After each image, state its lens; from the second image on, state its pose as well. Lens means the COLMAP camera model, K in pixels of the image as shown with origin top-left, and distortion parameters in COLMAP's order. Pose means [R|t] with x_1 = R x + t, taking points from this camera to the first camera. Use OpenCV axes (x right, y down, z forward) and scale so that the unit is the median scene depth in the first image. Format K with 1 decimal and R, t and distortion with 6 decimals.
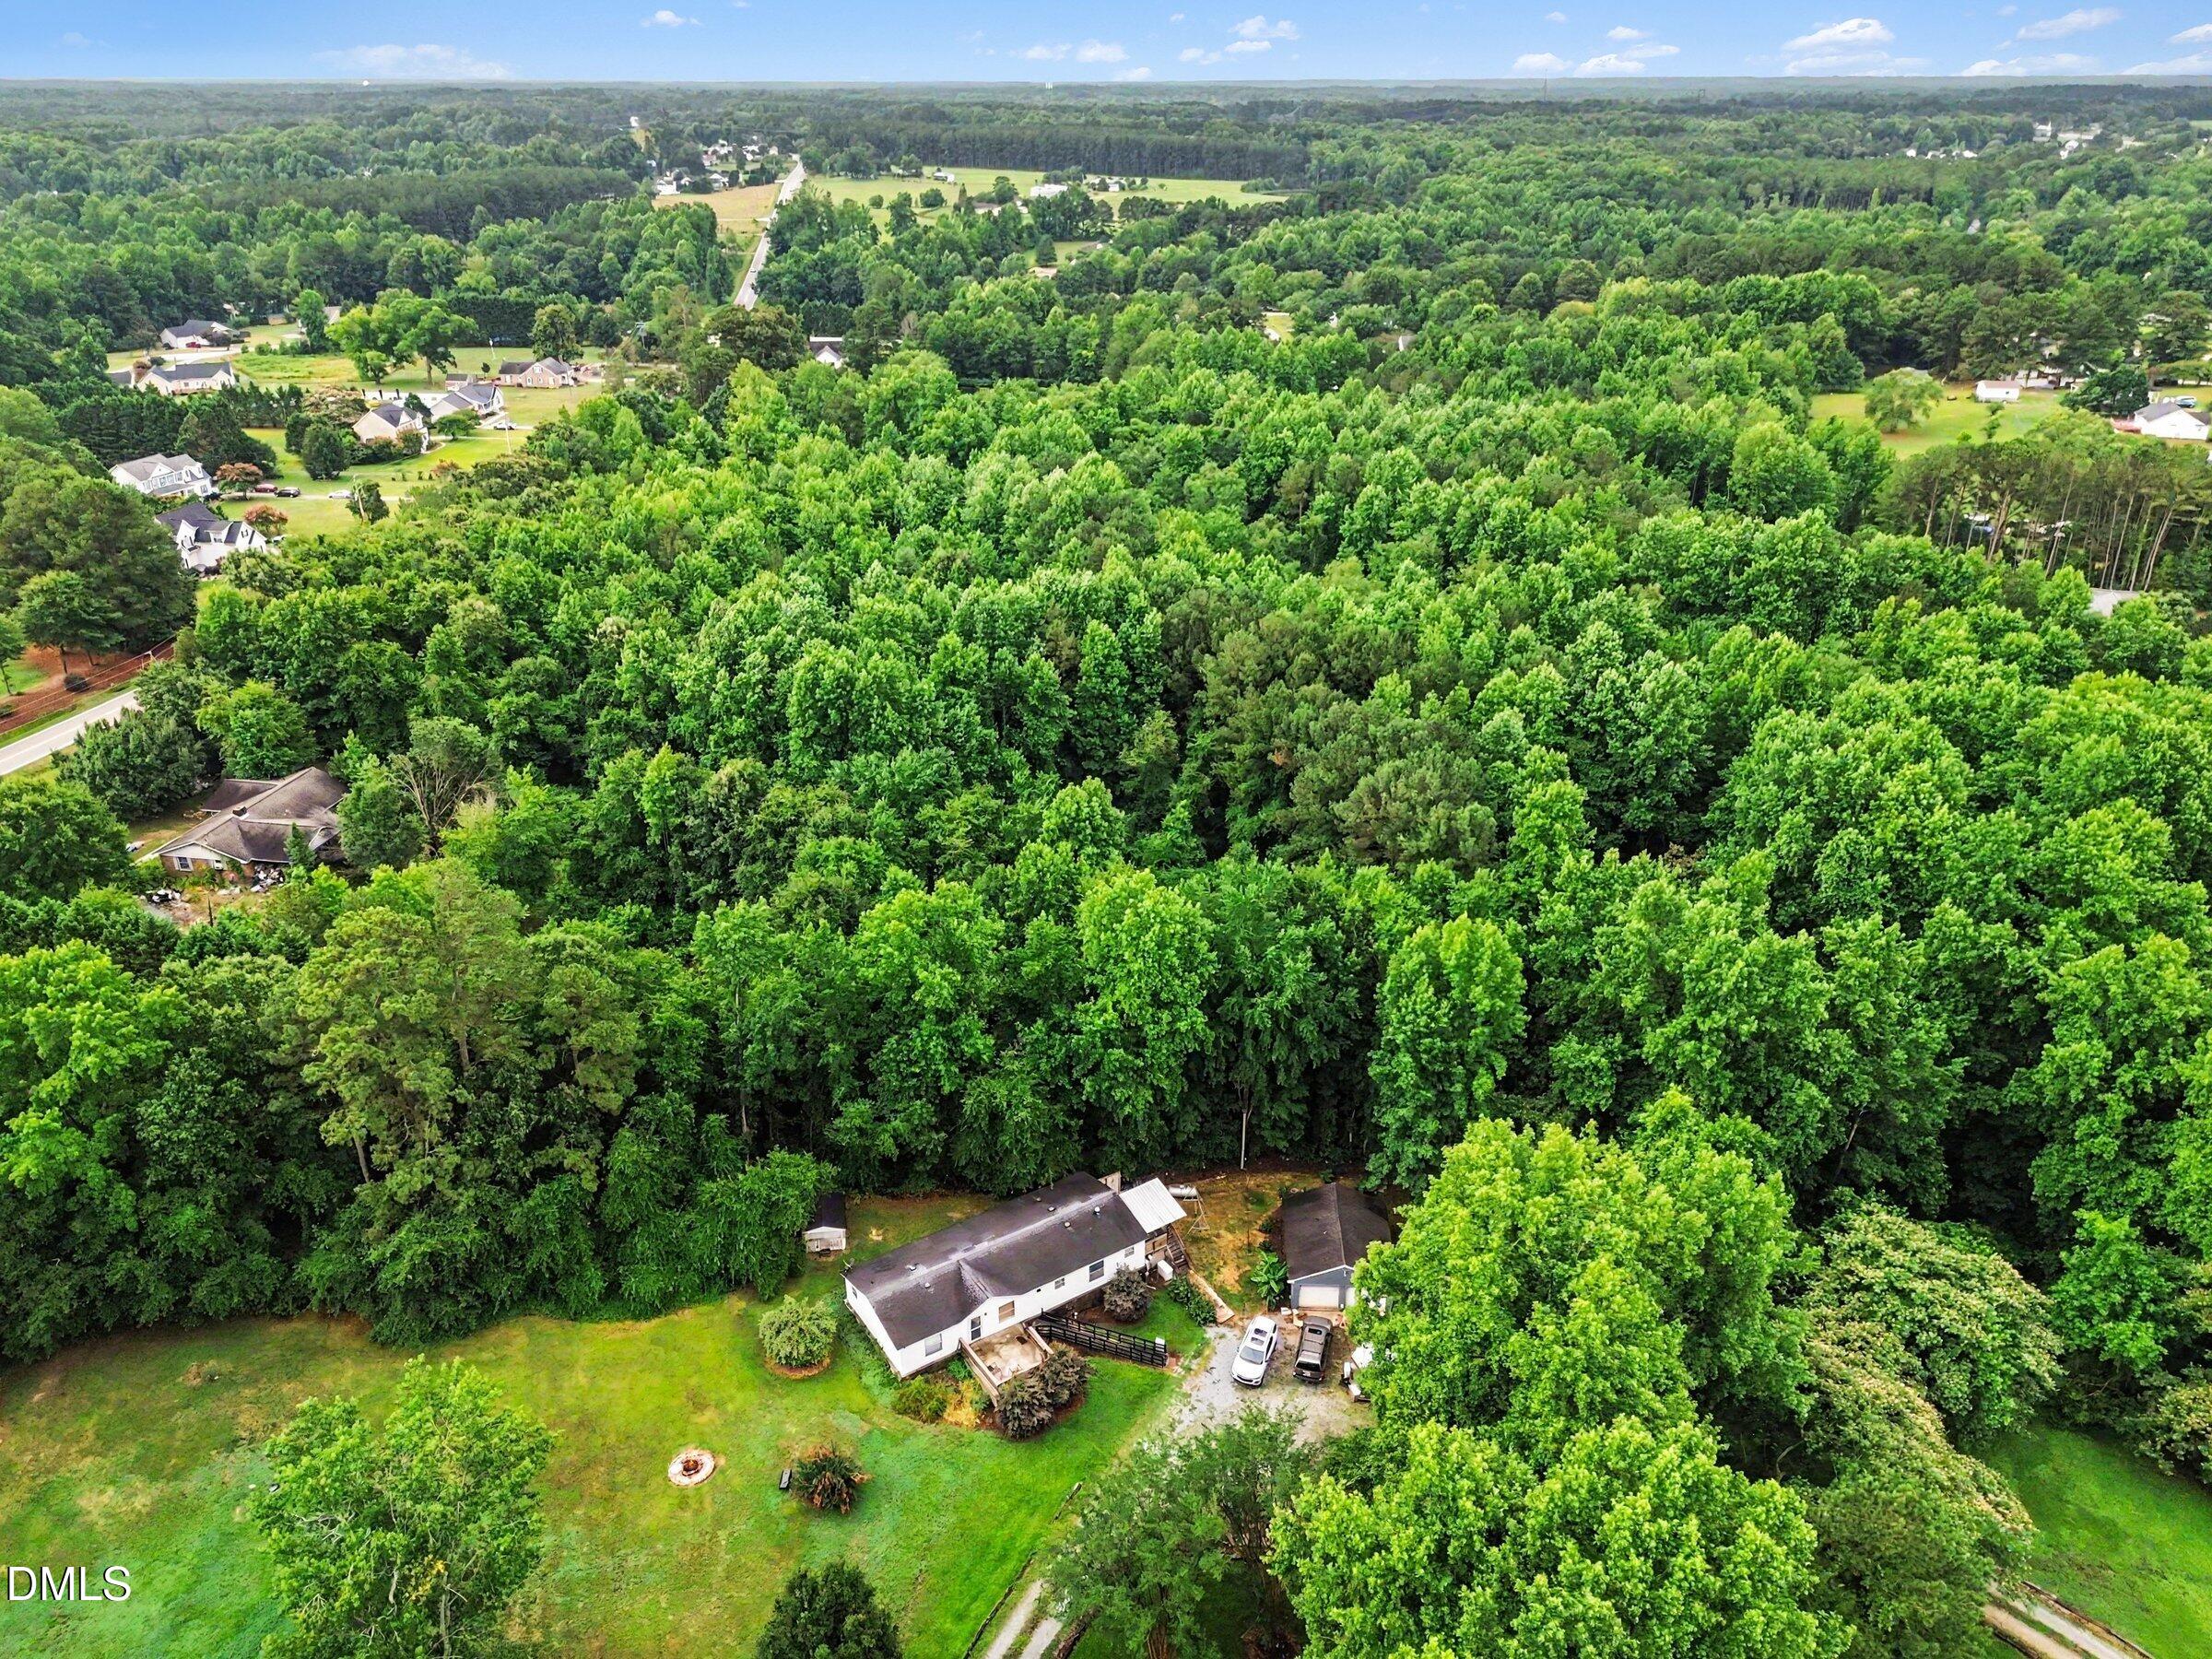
lens RADIAL K [[1580.3, 0, 1106.2], [0, 1580.3, 873.8], [0, 0, 1]] dist [0.036524, -0.001440]
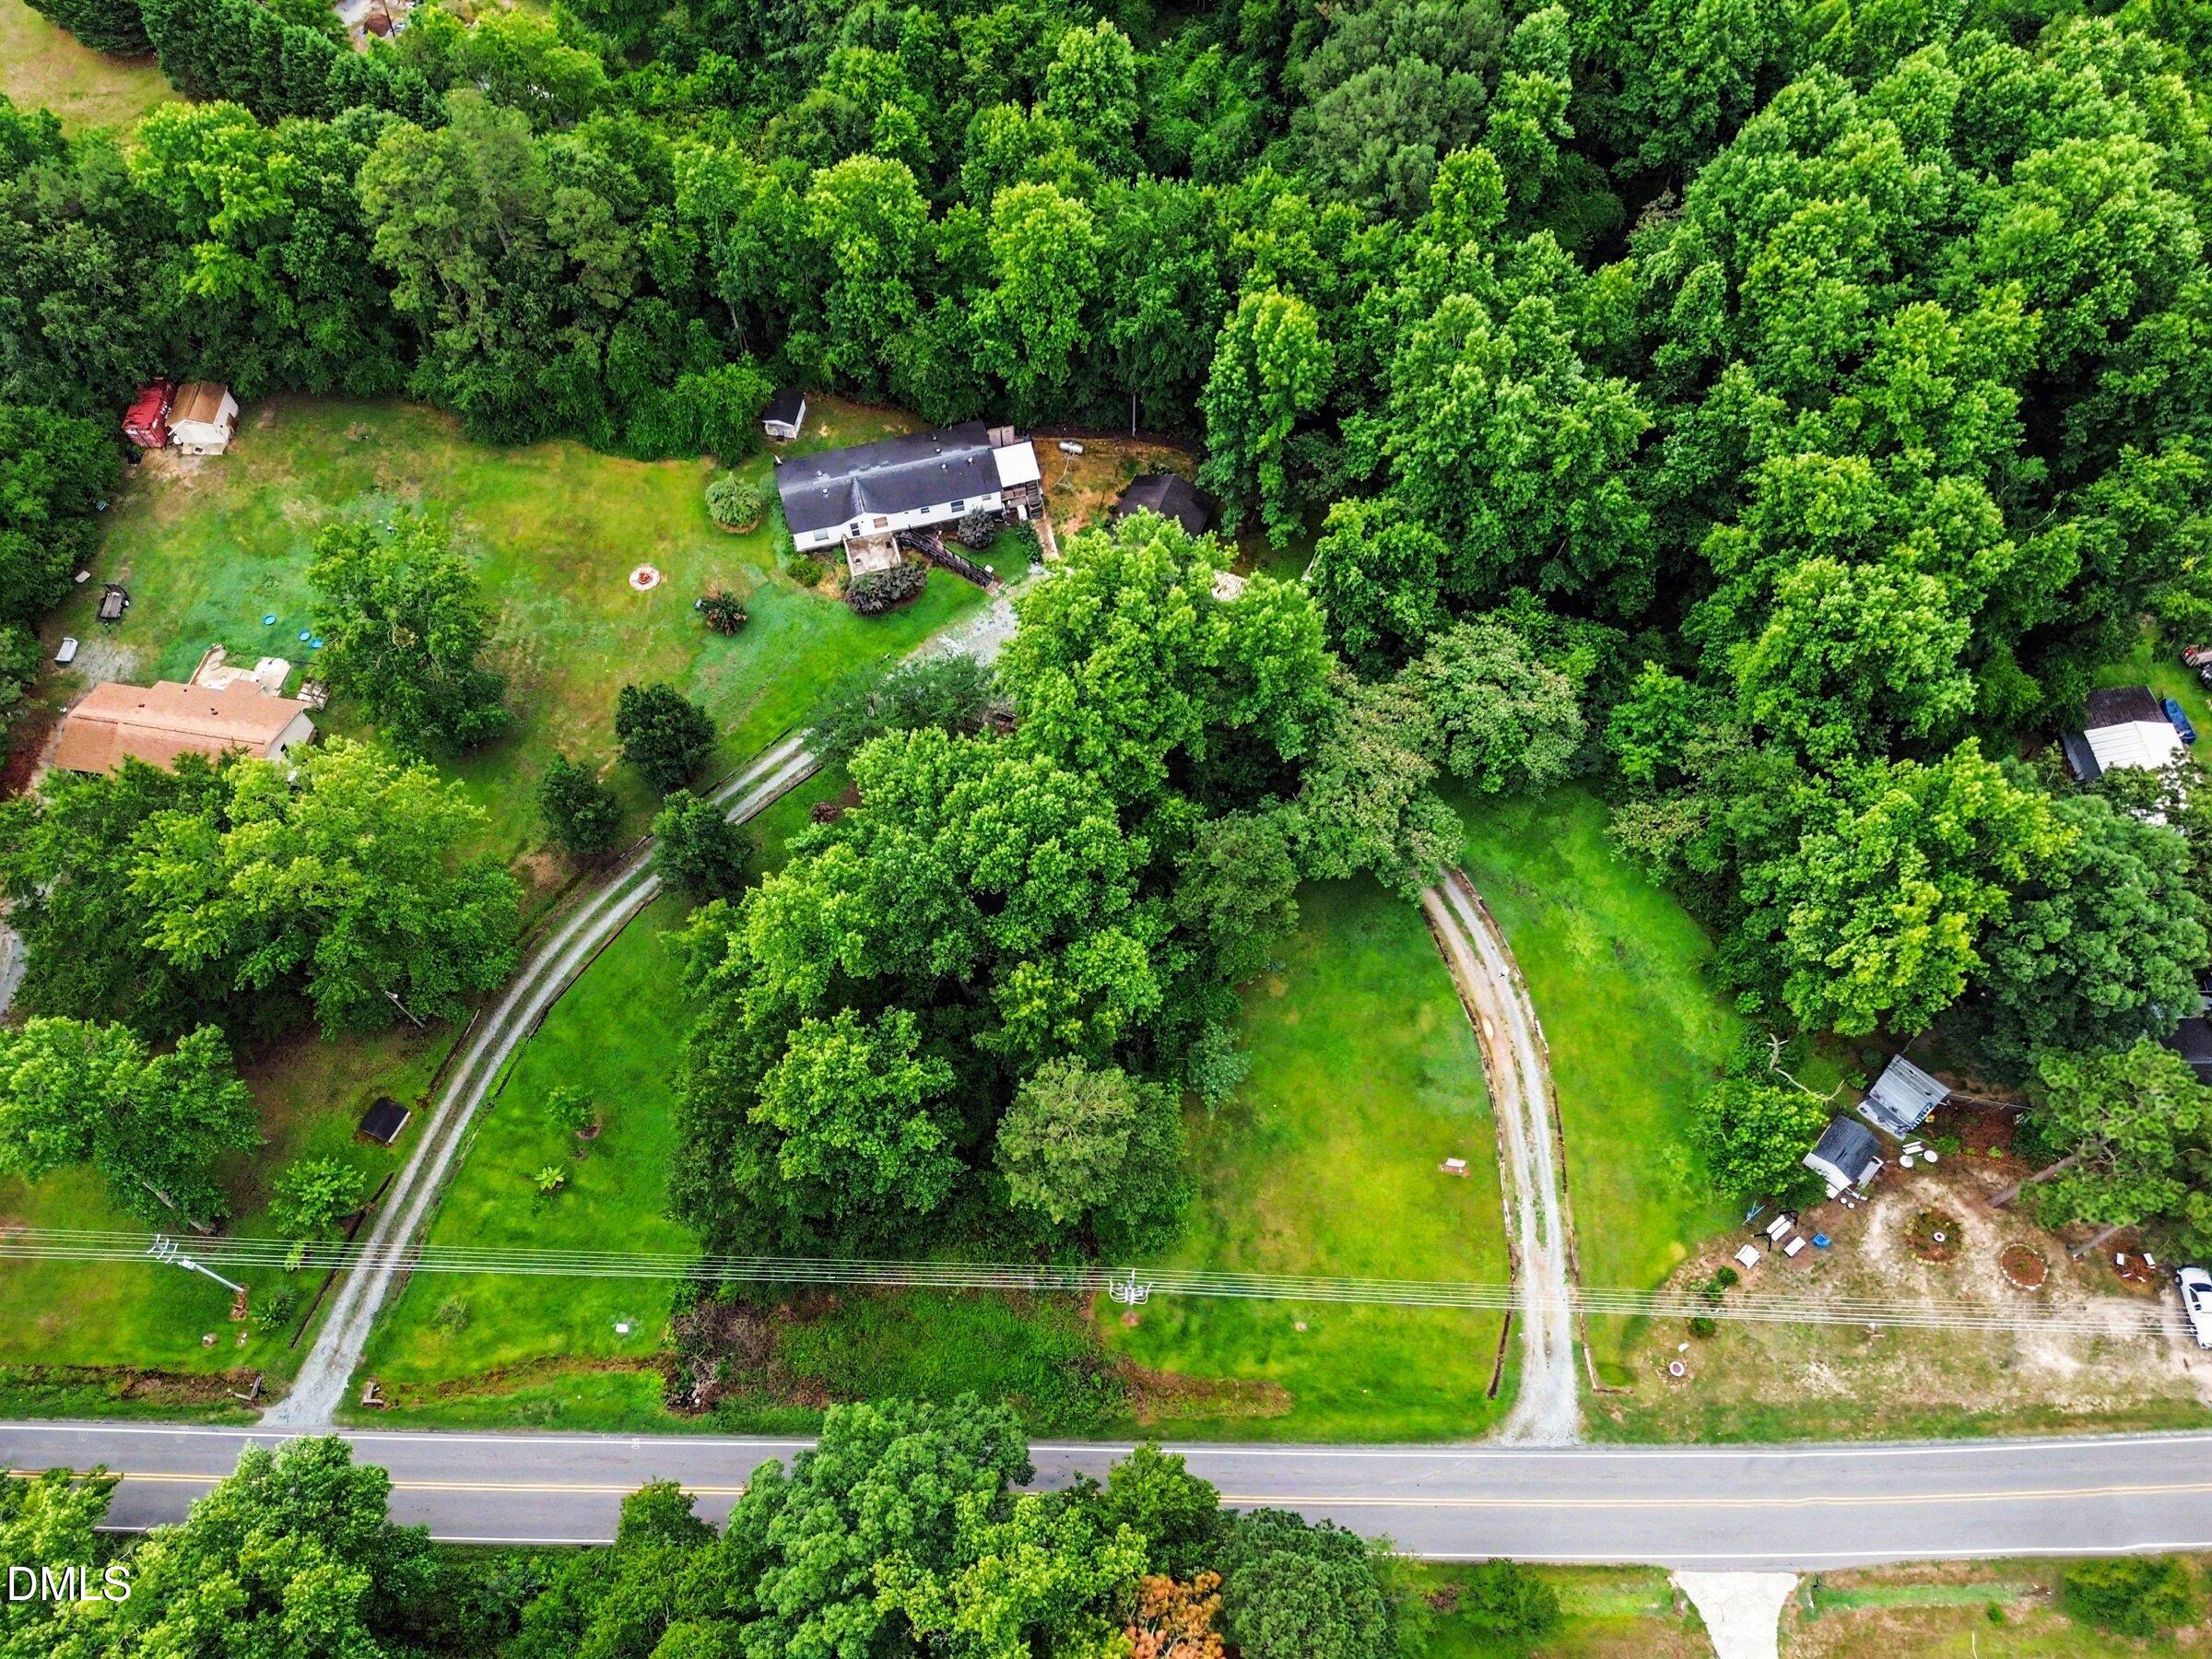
lens RADIAL K [[1580.3, 0, 1106.2], [0, 1580.3, 873.8], [0, 0, 1]] dist [0.036524, -0.001440]
pose [[0.947285, 0.281092, -0.153748, 0.421799], [-0.137872, 0.790807, 0.596335, -0.330383], [0.289210, -0.543702, 0.787874, -0.189715]]
